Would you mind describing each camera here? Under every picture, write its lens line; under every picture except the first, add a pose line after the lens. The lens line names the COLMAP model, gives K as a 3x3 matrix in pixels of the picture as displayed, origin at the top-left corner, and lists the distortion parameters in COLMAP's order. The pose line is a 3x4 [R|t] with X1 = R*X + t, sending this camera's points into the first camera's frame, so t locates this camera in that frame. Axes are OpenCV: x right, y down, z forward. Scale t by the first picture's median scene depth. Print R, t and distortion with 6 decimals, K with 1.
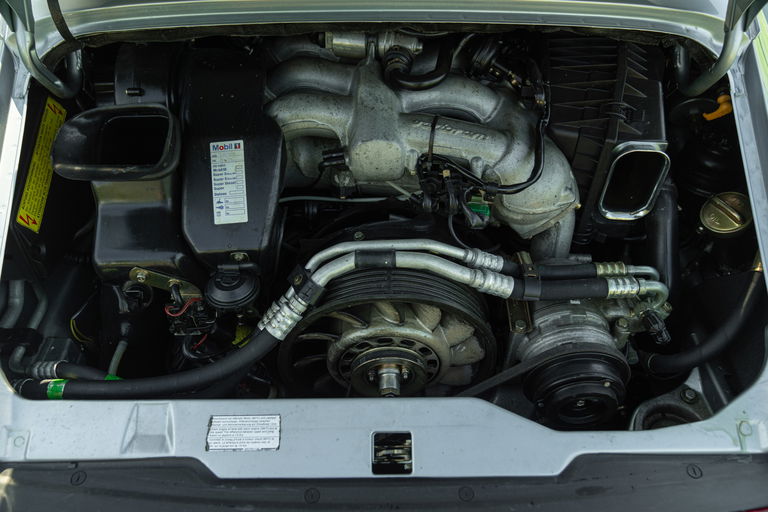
lens RADIAL K [[616.9, 0, 388.6], [0, 616.9, 257.0], [0, 0, 1]] dist [0.004315, 0.001202]
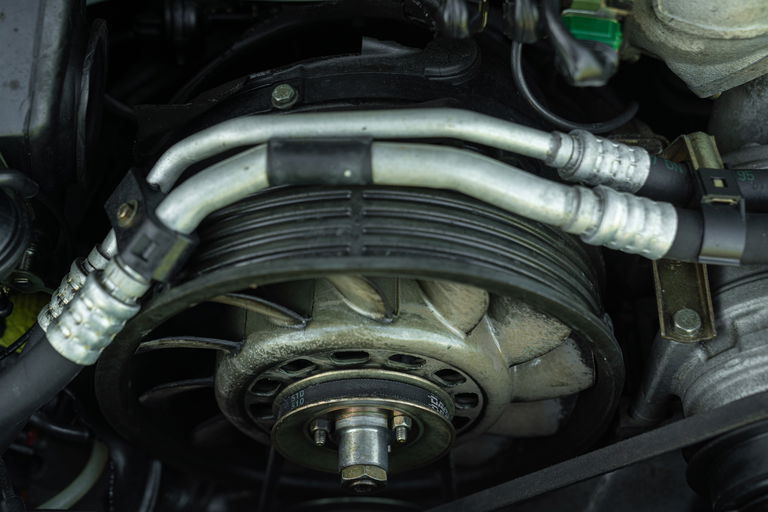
lens RADIAL K [[1113.1, 0, 376.3], [0, 1113.1, 253.1], [0, 0, 1]] dist [0.015800, 0.000000]
pose [[0.999698, 0.001814, -0.024526, 0.029804], [0.002305, 0.985974, 0.166884, -0.055661], [0.024484, -0.166890, 0.985671, 0.291906]]
